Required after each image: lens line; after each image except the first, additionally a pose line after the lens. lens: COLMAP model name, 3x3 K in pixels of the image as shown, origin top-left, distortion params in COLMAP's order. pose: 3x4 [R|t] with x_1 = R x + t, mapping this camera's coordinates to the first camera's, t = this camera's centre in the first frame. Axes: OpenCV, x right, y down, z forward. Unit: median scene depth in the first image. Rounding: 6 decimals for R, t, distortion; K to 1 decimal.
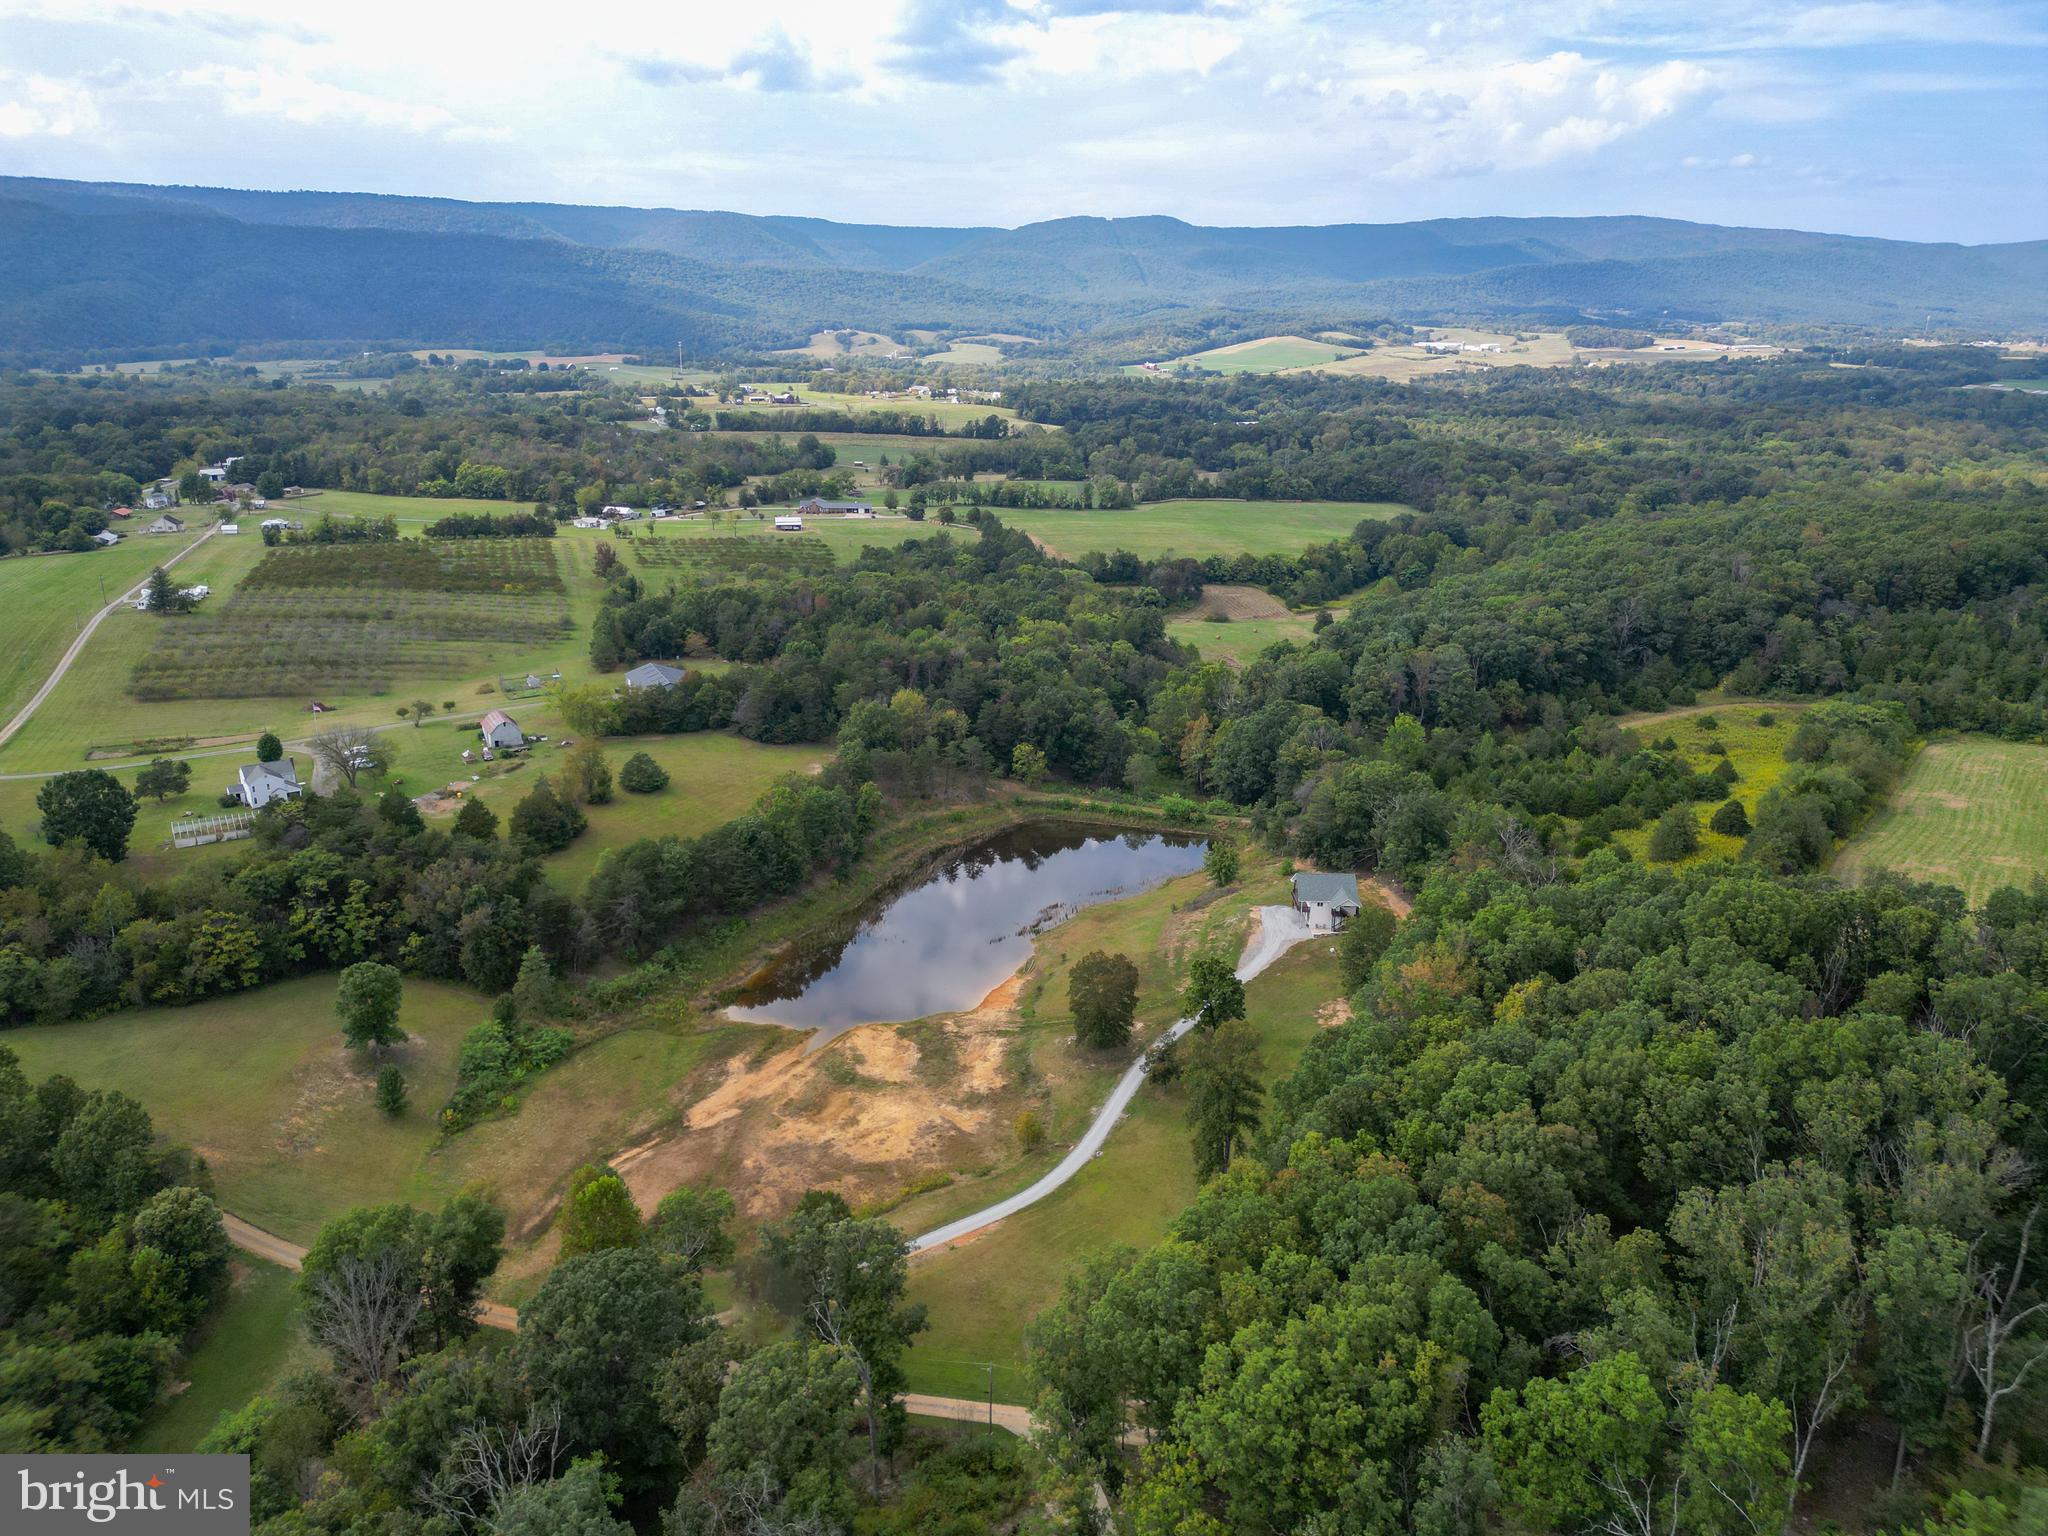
lens RADIAL K [[1425.0, 0, 1019.8], [0, 1425.0, 773.3], [0, 0, 1]] dist [0.055909, -0.042603]
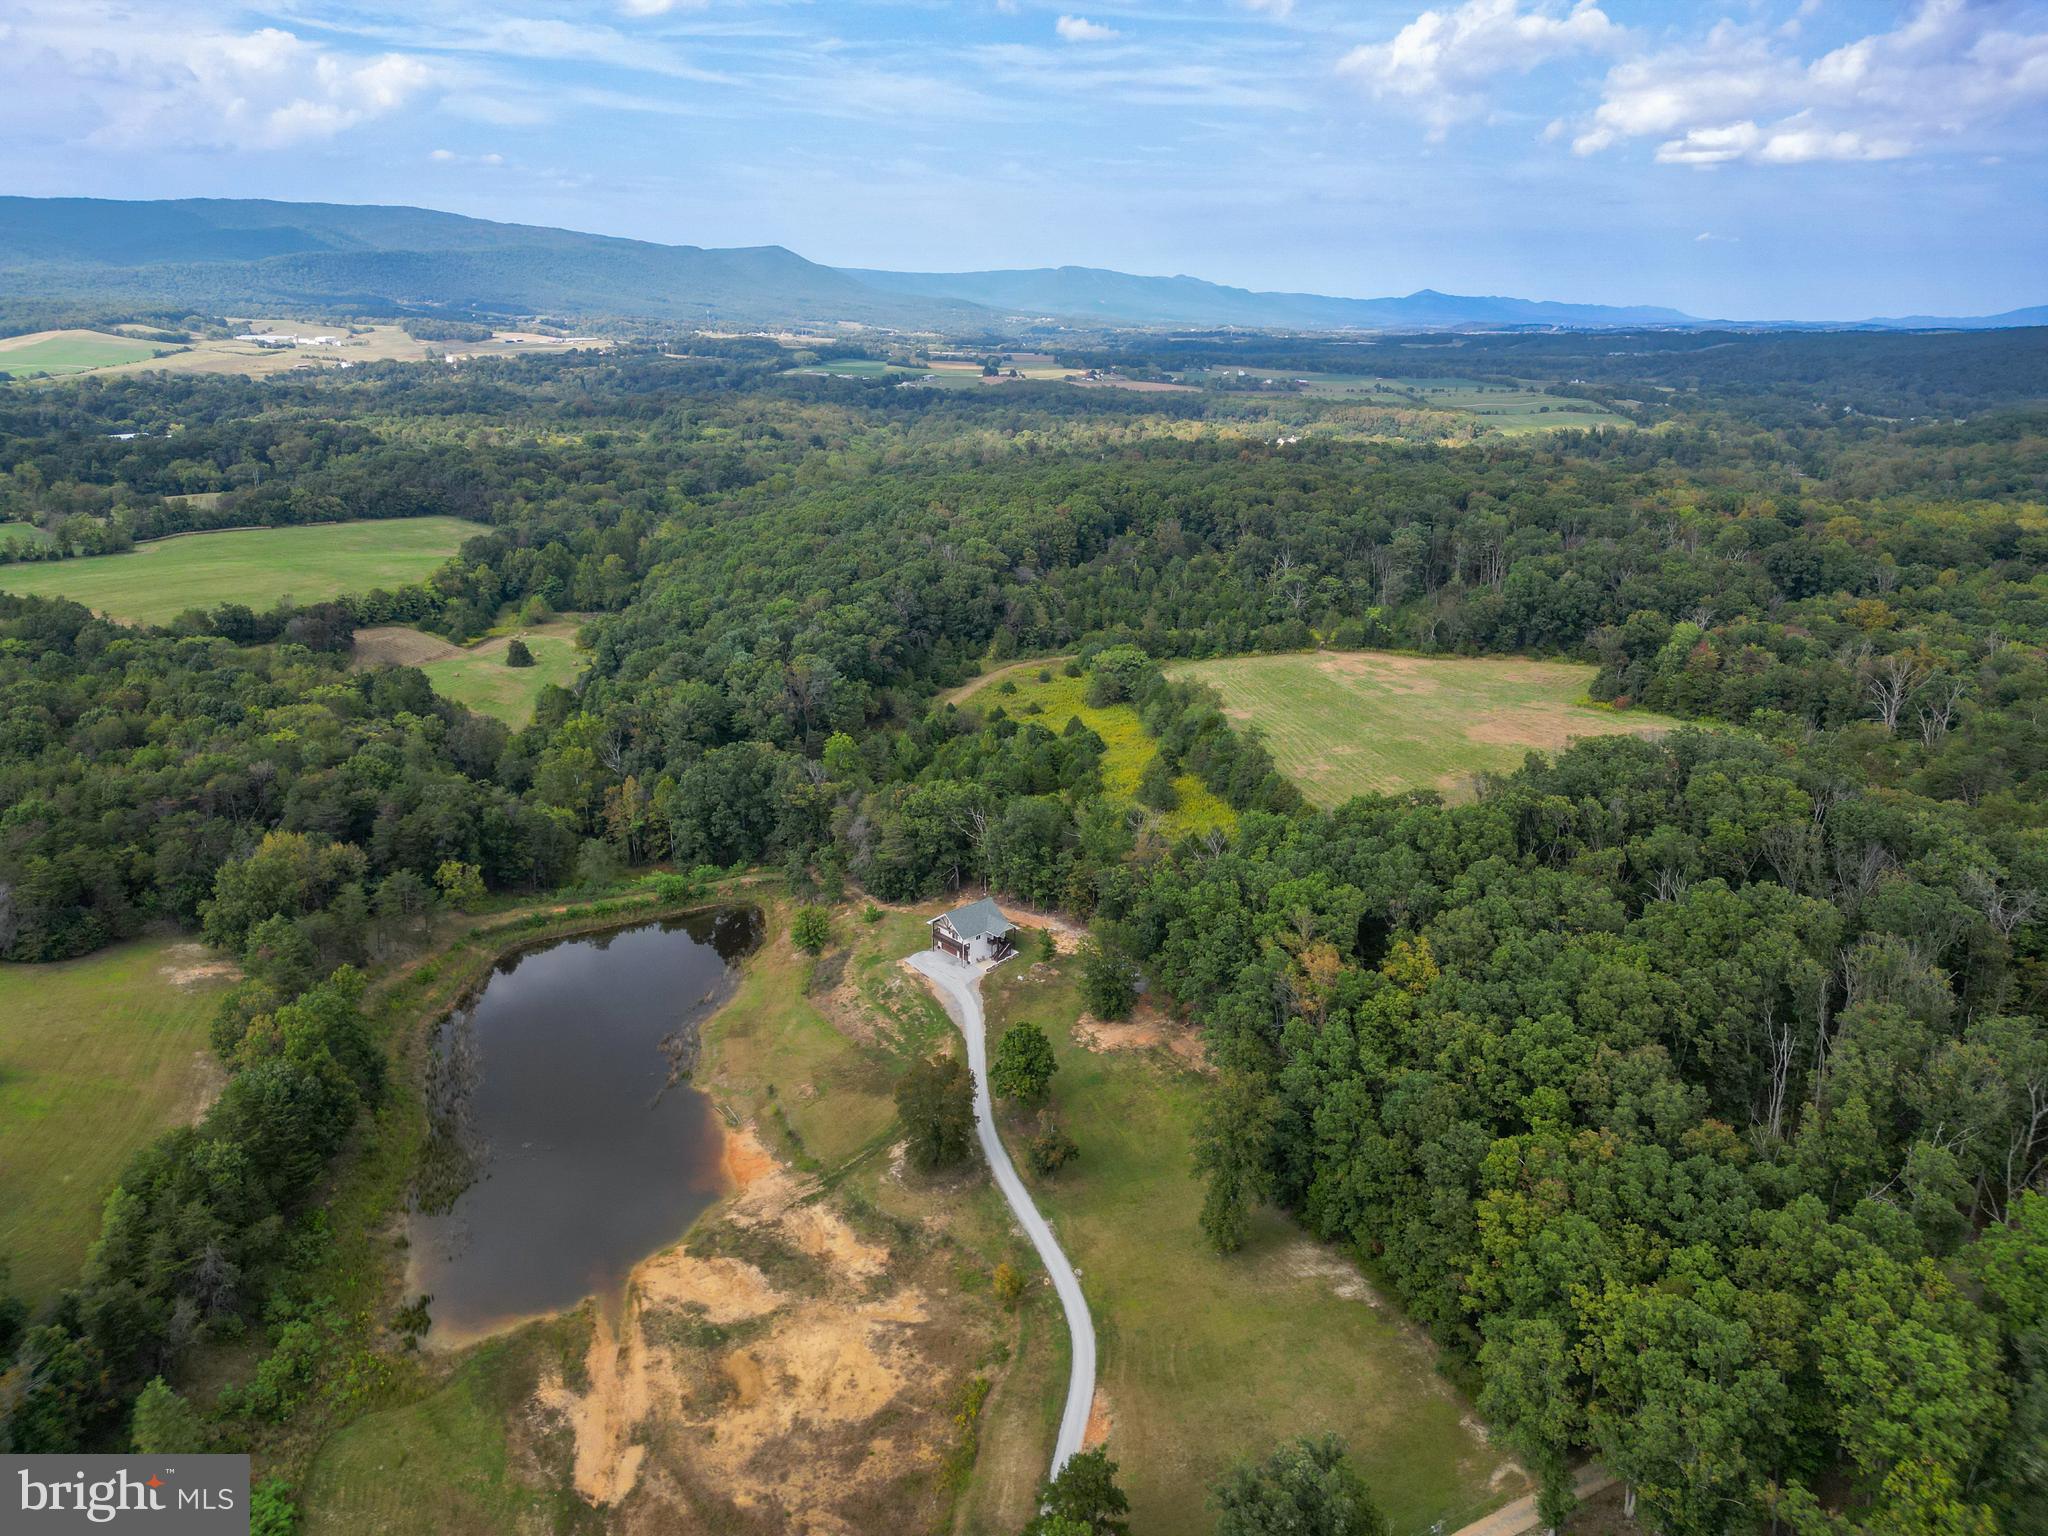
lens RADIAL K [[1425.0, 0, 1019.3], [0, 1425.0, 769.2], [0, 0, 1]] dist [0.055909, -0.042603]
pose [[0.722177, -0.214752, 0.657528, -0.053395], [0.212790, 0.973461, 0.084226, -0.013391], [-0.658165, 0.079089, 0.748708, 0.035494]]
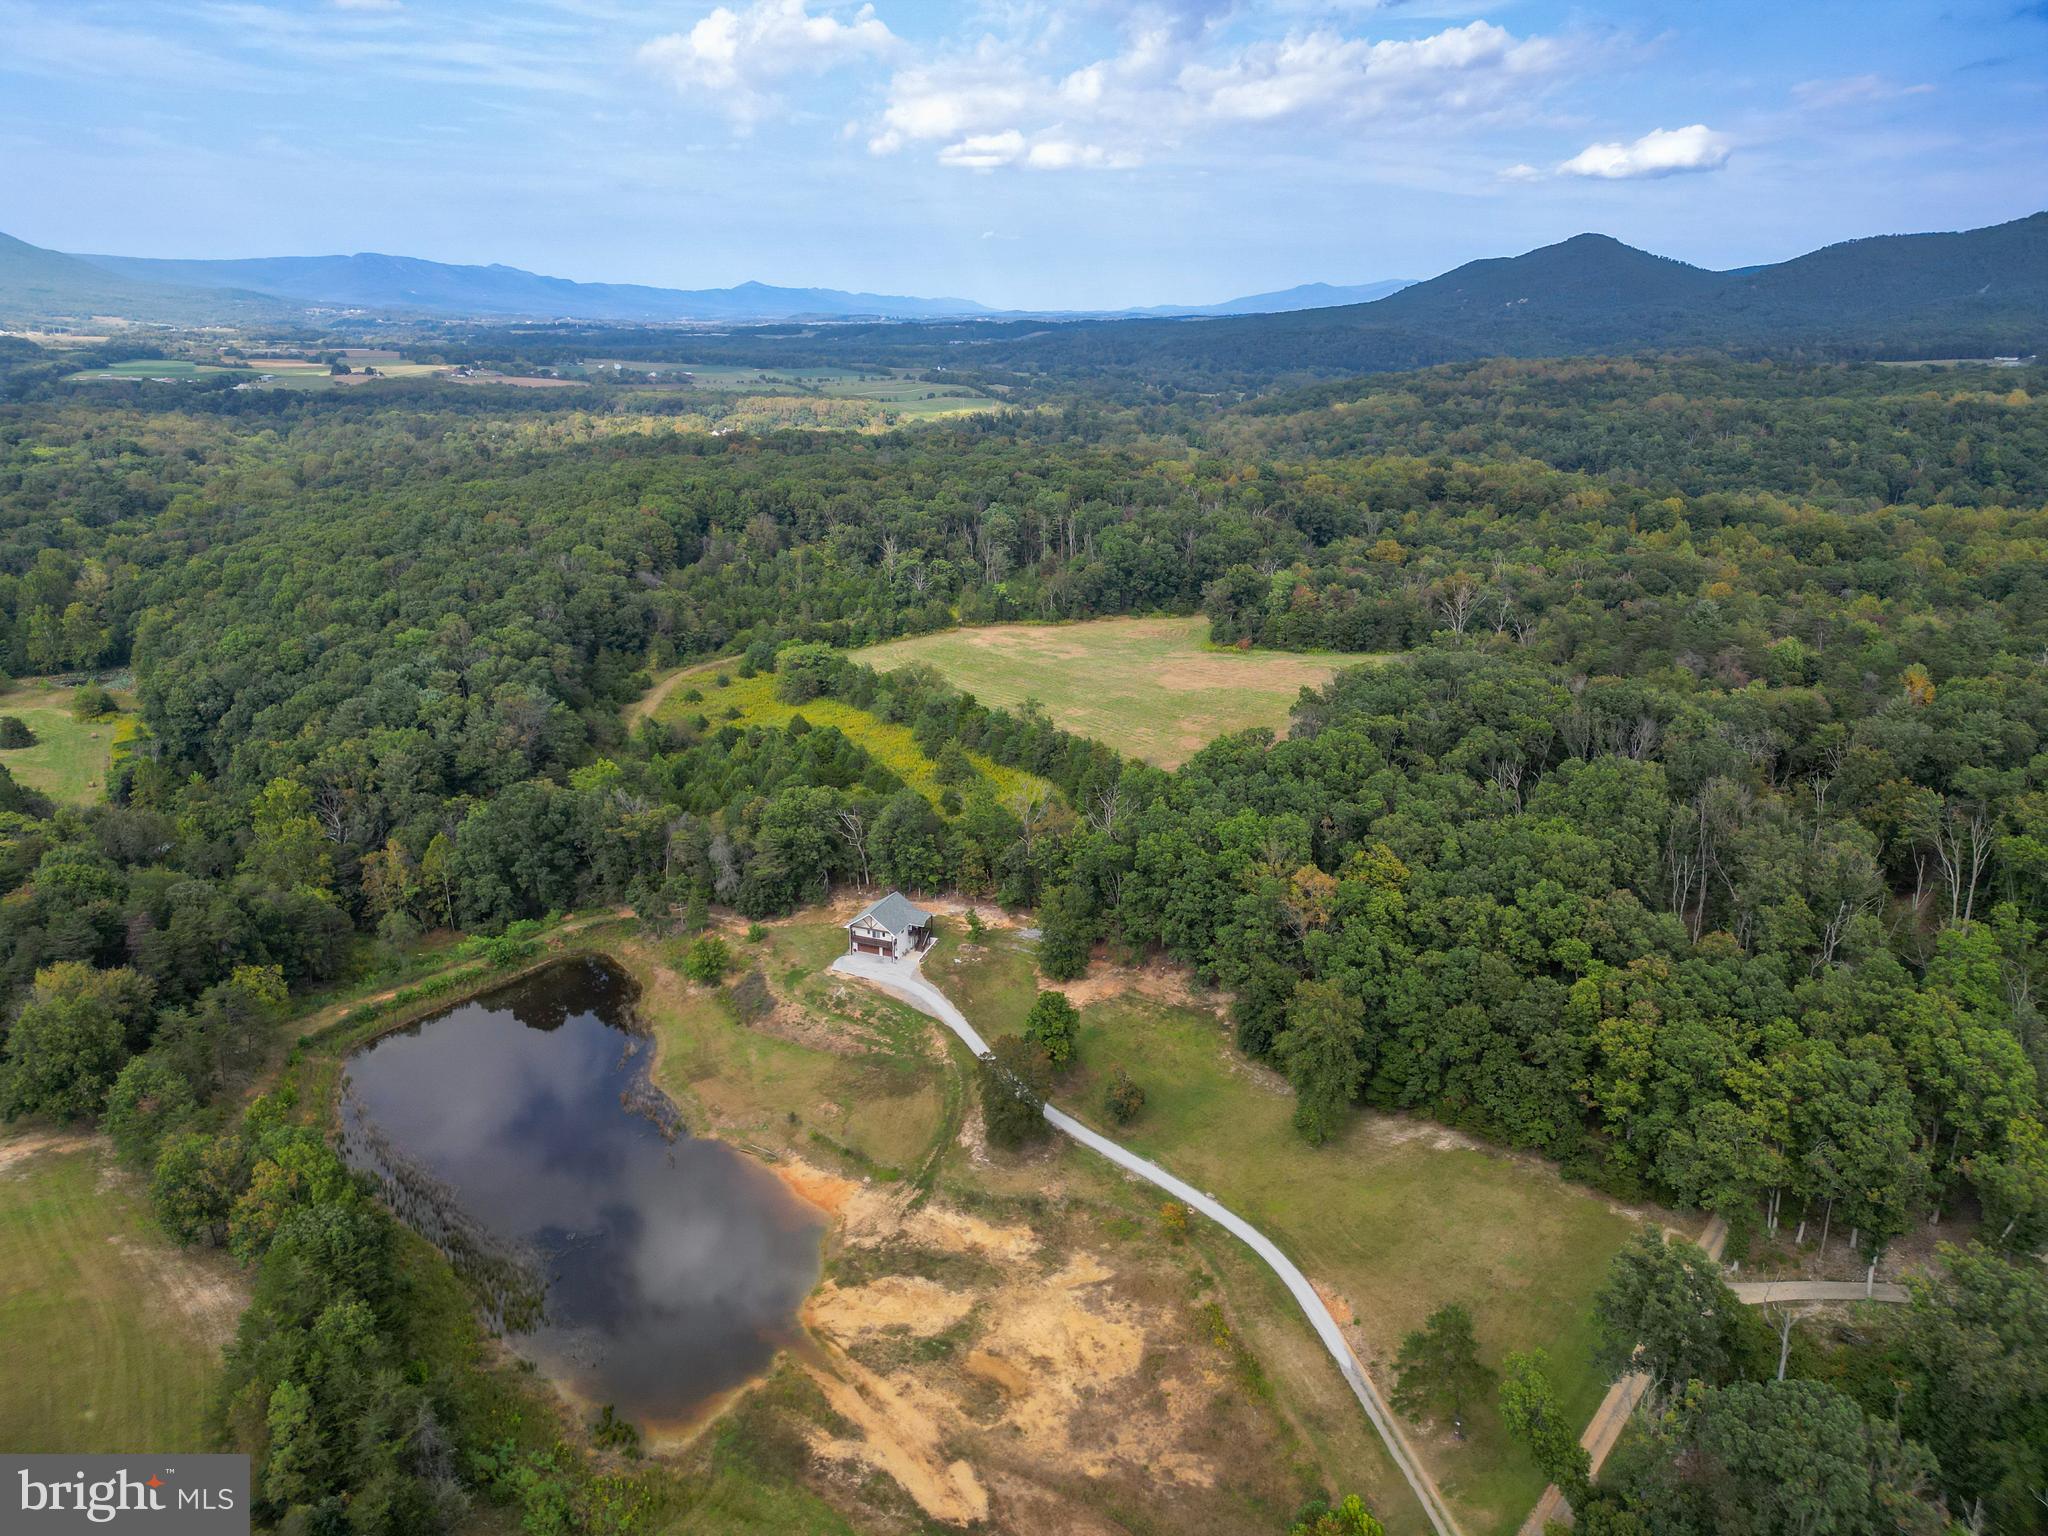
lens RADIAL K [[1425.0, 0, 1020.2], [0, 1425.0, 765.2], [0, 0, 1]] dist [0.055909, -0.042603]
pose [[0.359621, -0.296259, 0.884818, -0.082936], [0.294001, 0.935935, 0.193881, -0.025381], [-0.885571, 0.190414, 0.423682, 0.069929]]
